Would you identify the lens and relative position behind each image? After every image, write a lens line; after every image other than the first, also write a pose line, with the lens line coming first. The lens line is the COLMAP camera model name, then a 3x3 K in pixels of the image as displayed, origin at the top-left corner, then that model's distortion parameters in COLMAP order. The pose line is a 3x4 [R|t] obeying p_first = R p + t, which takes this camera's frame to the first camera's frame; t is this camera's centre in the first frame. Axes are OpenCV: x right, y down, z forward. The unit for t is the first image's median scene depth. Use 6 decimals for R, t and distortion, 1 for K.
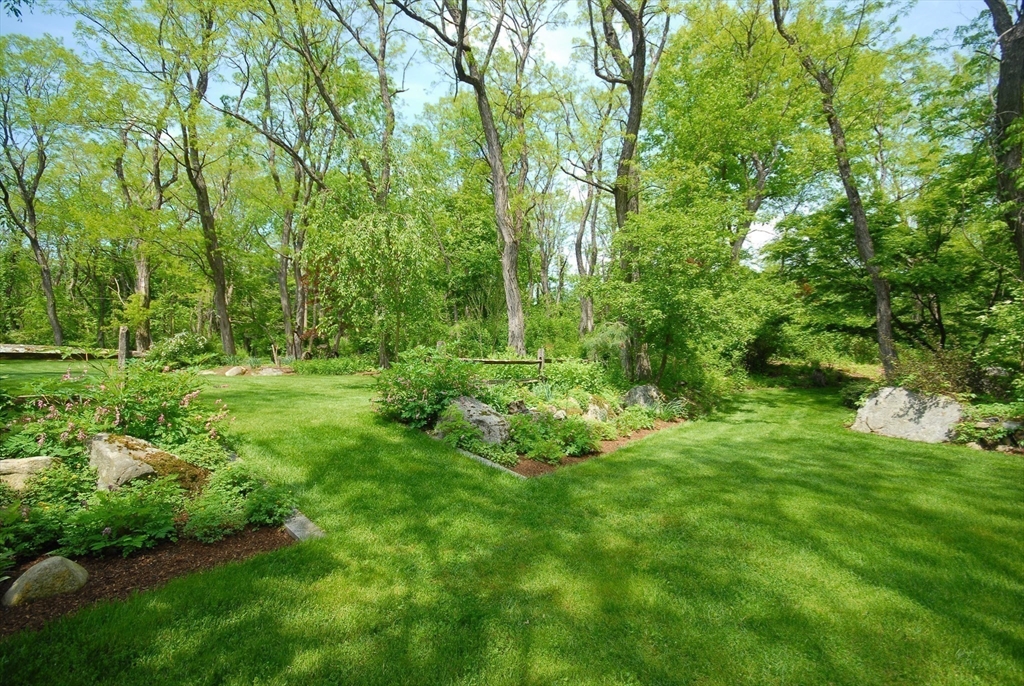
lens RADIAL K [[455.5, 0, 512.7], [0, 455.5, 342.6], [0, 0, 1]] dist [-0.004492, -0.000941]
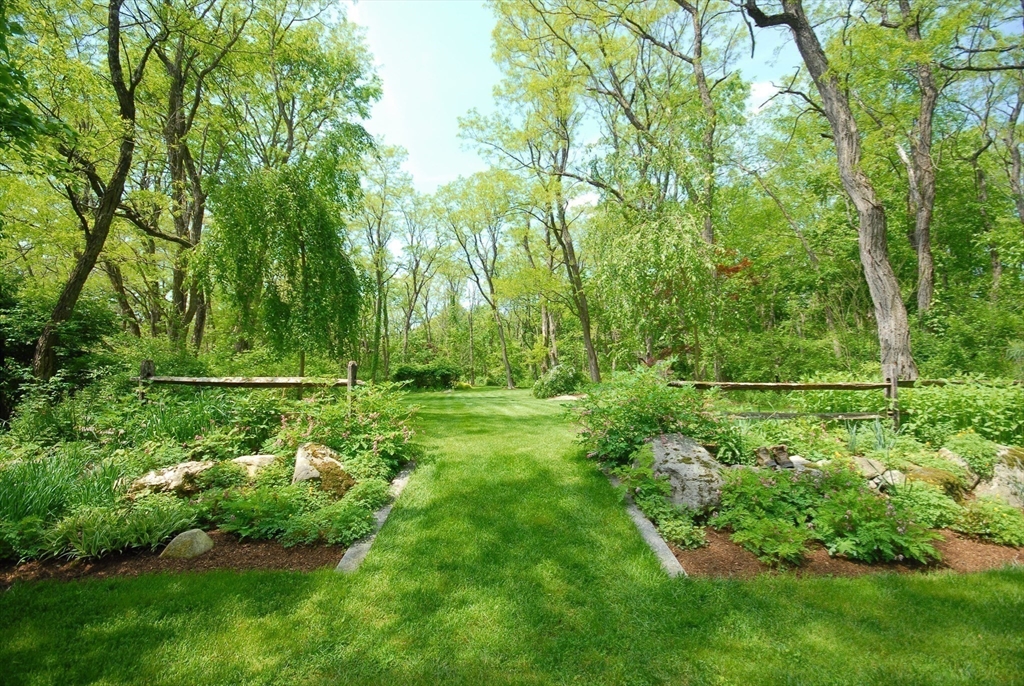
lens RADIAL K [[455.5, 0, 511.4], [0, 455.5, 343.5], [0, 0, 1]] dist [-0.004492, -0.000941]
pose [[0.650452, -0.080508, -0.755268, 0.194767], [0.037135, 0.996548, -0.074247, 0.012583], [0.758639, 0.020247, 0.651197, 0.220207]]
